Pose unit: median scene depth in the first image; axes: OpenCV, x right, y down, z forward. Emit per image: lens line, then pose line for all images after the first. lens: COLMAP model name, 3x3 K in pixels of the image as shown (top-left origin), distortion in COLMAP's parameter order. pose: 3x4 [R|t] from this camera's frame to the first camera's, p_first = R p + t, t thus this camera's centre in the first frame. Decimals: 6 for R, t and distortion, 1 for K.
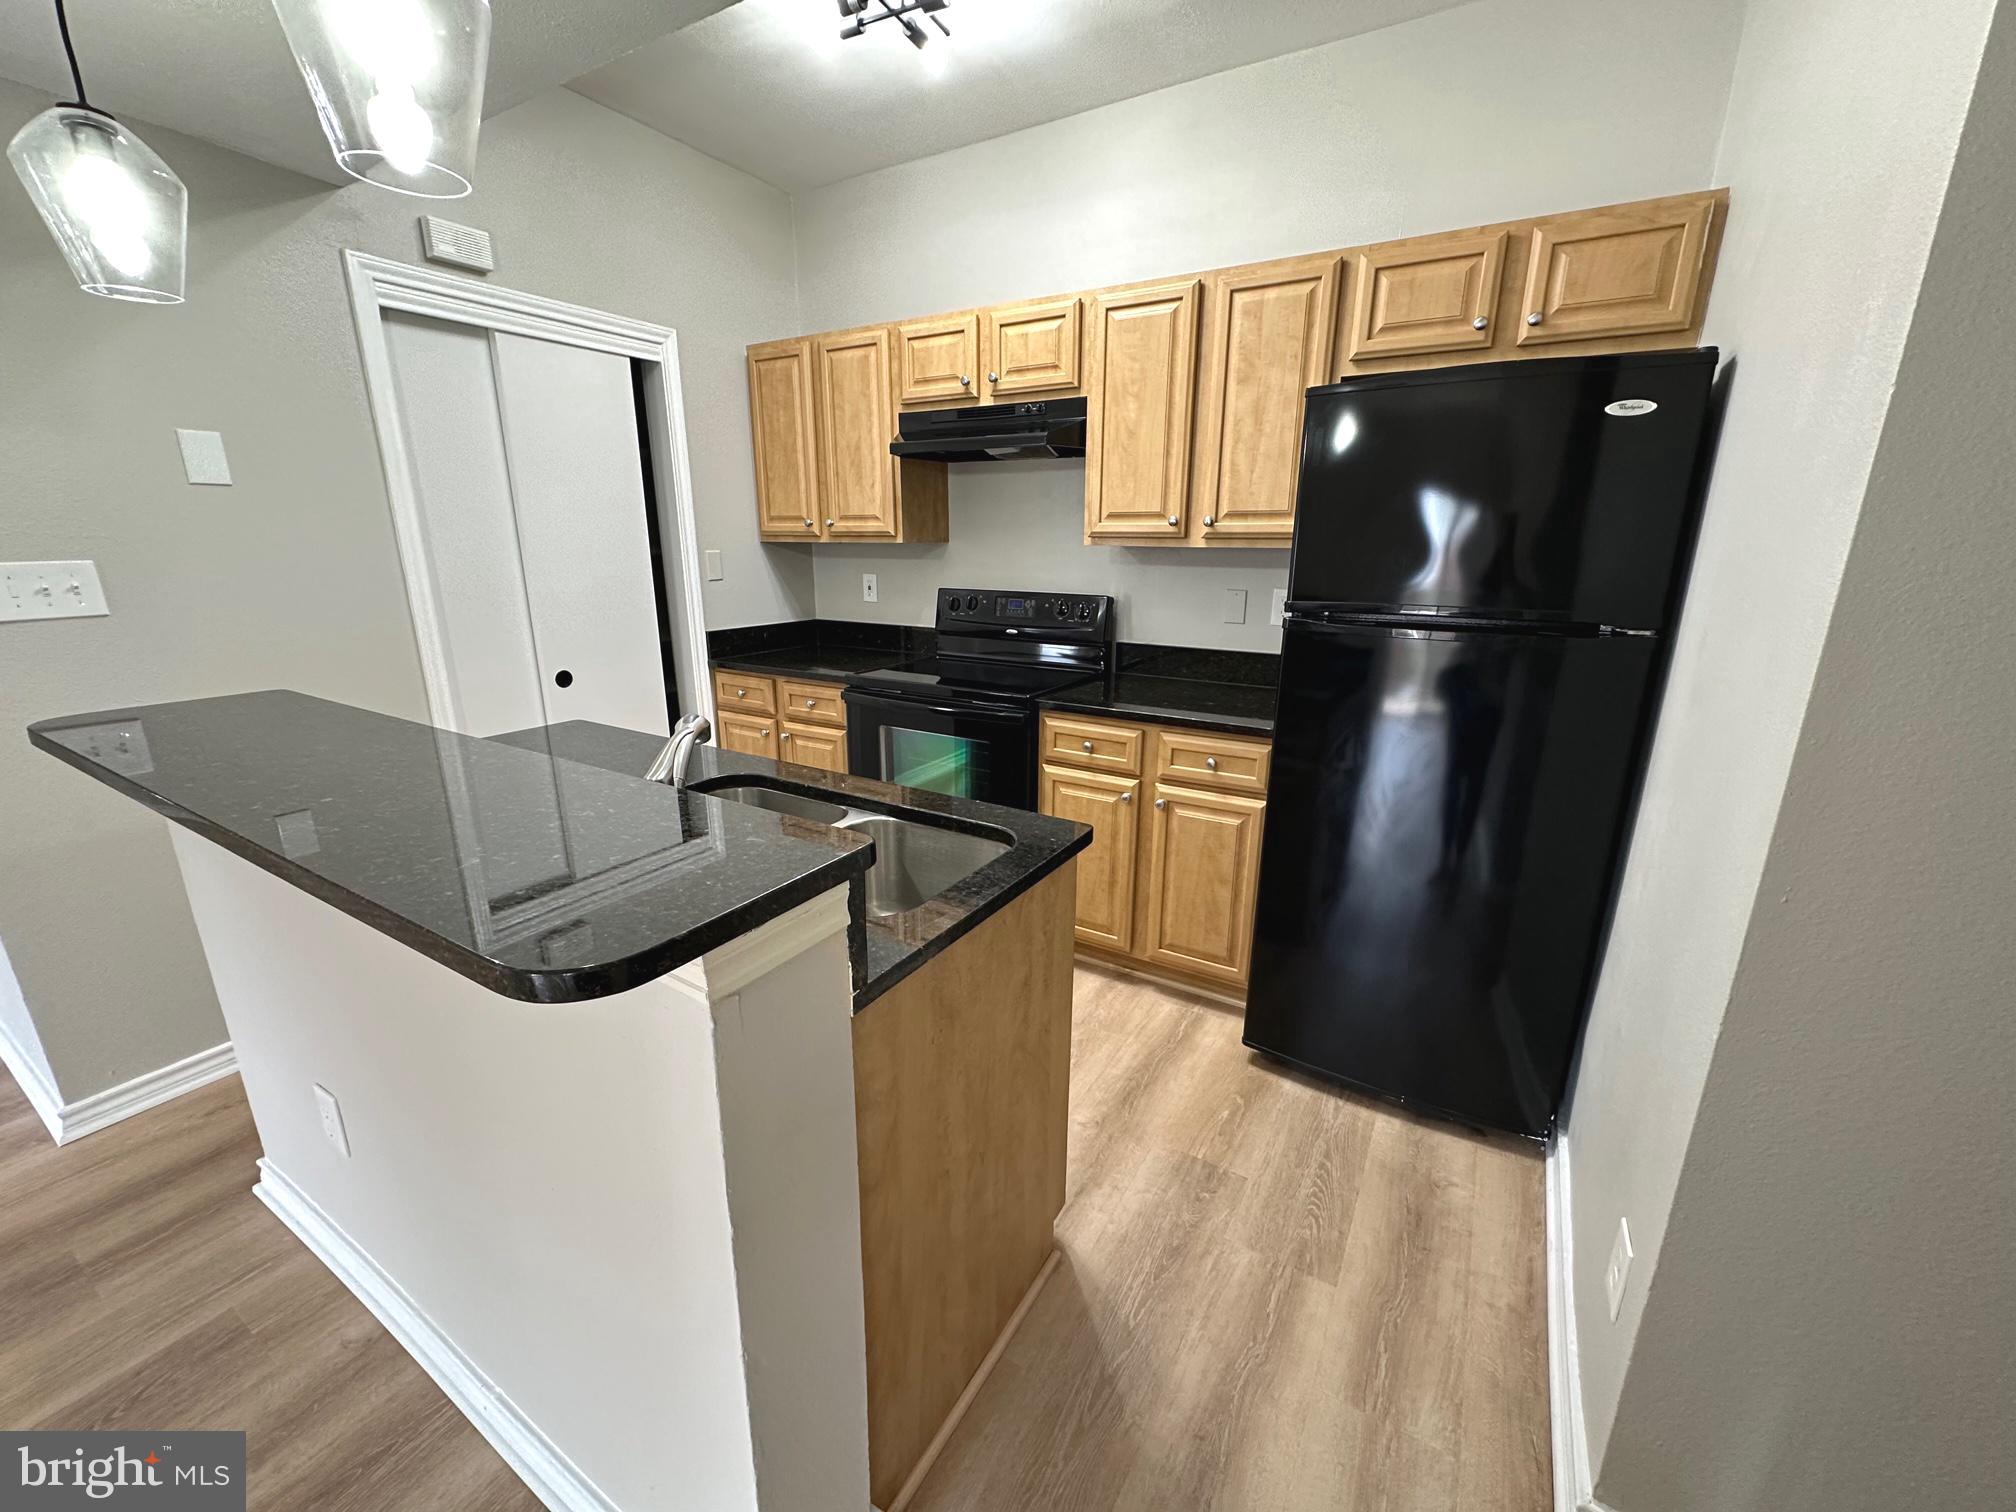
lens RADIAL K [[805.6, 0, 1008.1], [0, 805.6, 755.6], [0, 0, 1]] dist [-0.000757, -0.000010]
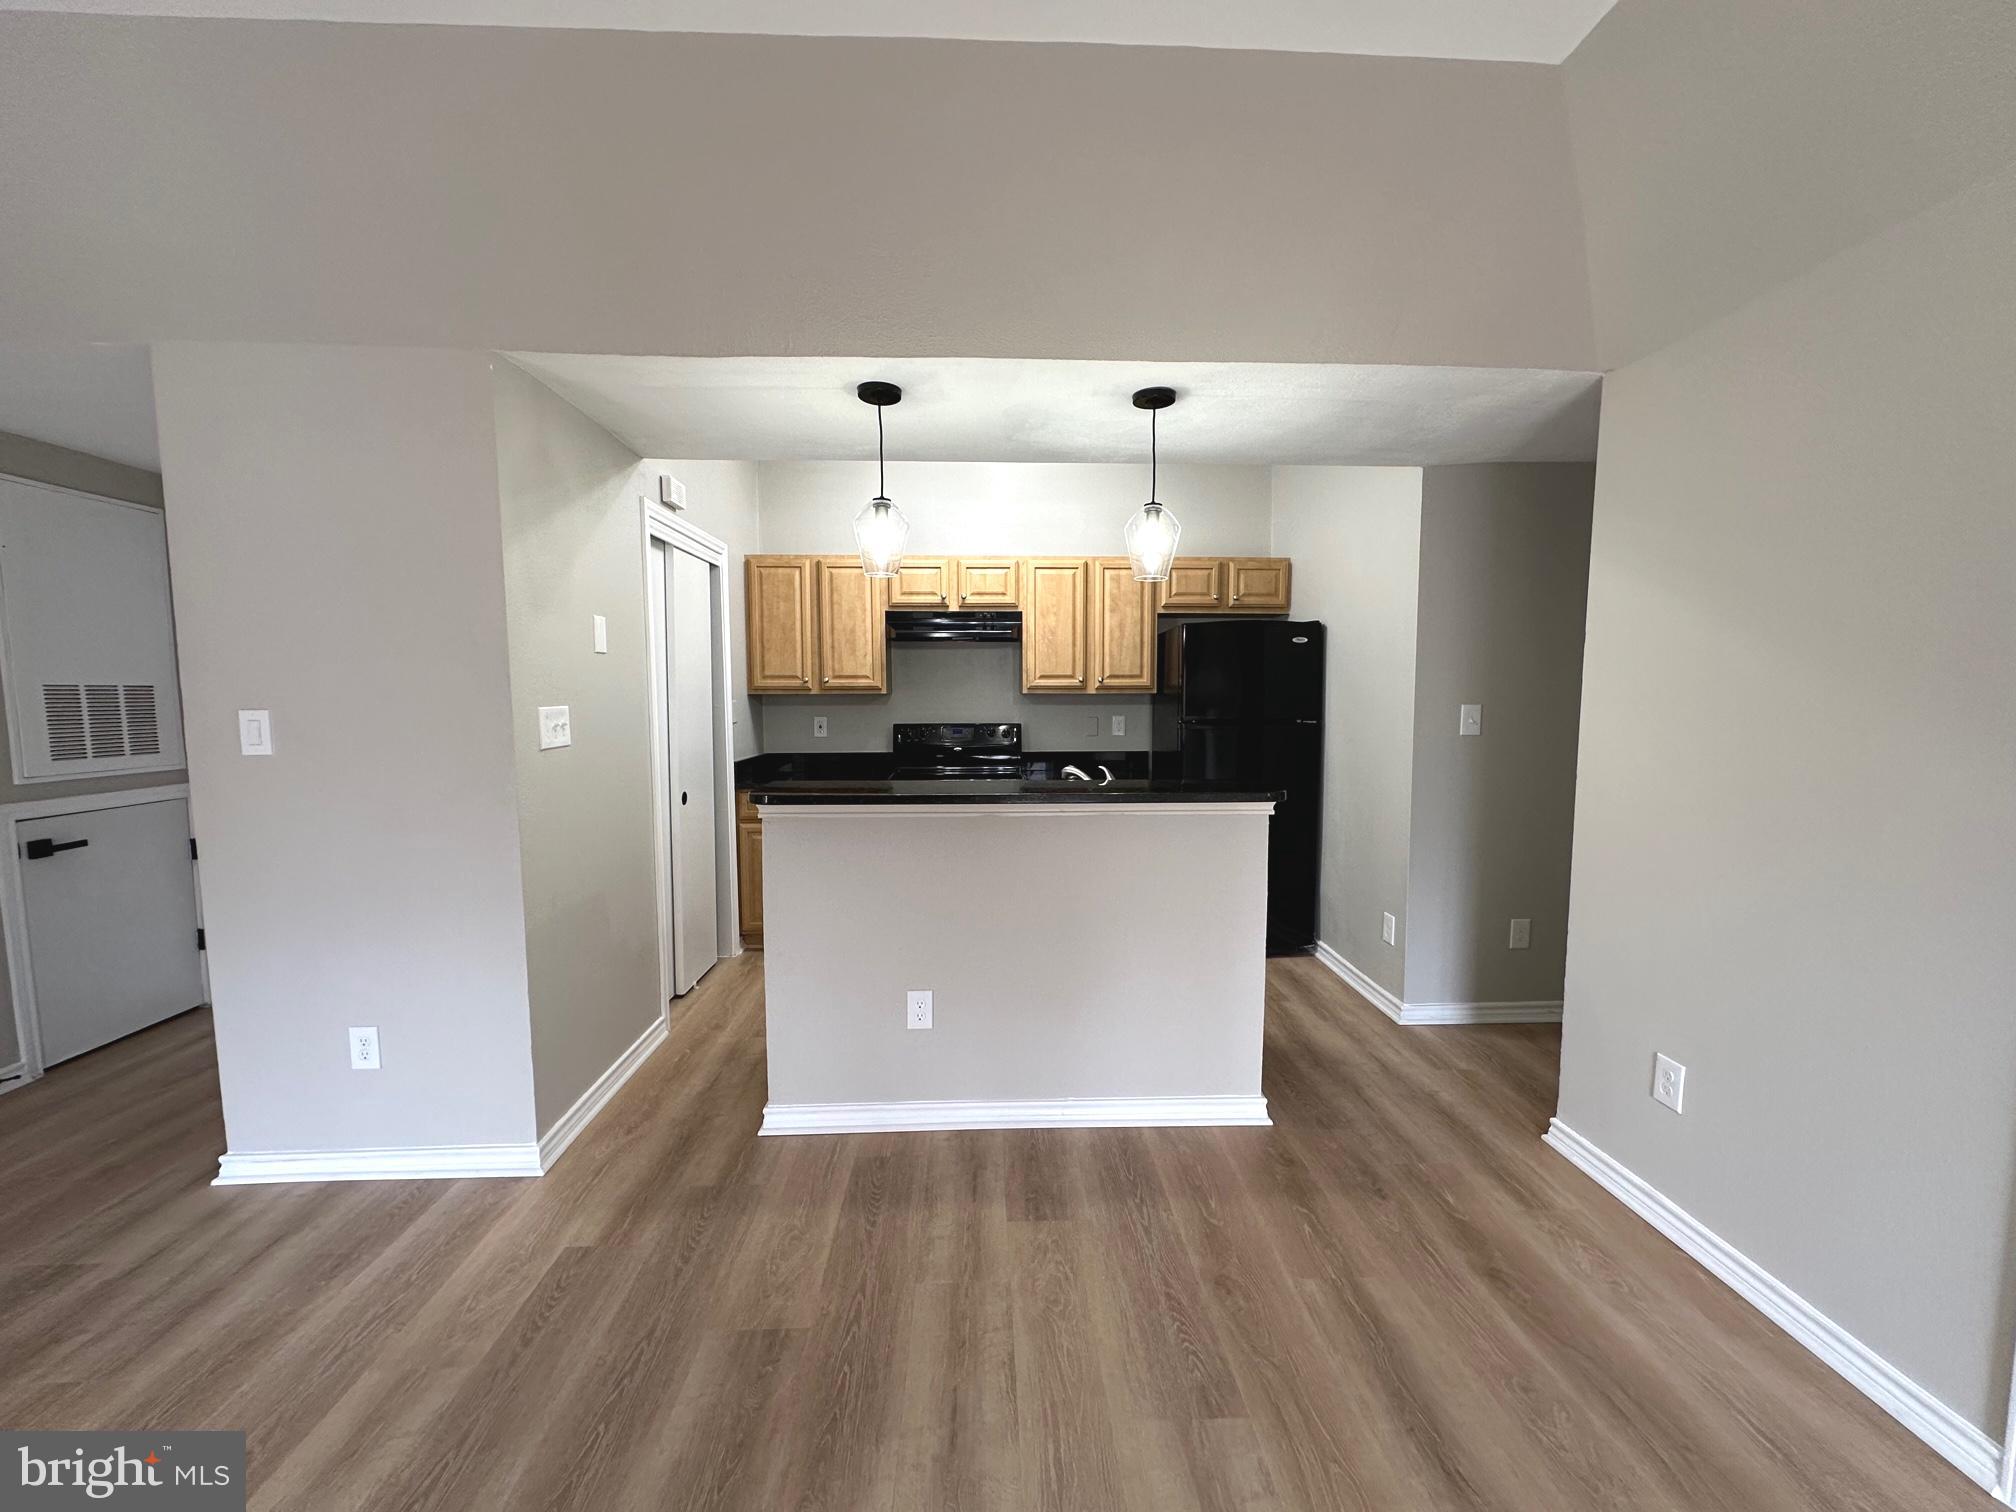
lens RADIAL K [[805.6, 0, 1008.2], [0, 805.6, 757.1], [0, 0, 1]] dist [-0.000757, -0.000010]
pose [[0.833248, -0.050304, 0.550607, -0.928953], [0.151237, 0.978610, -0.139465, 0.108430], [-0.531813, 0.199481, 0.823032, -0.374908]]
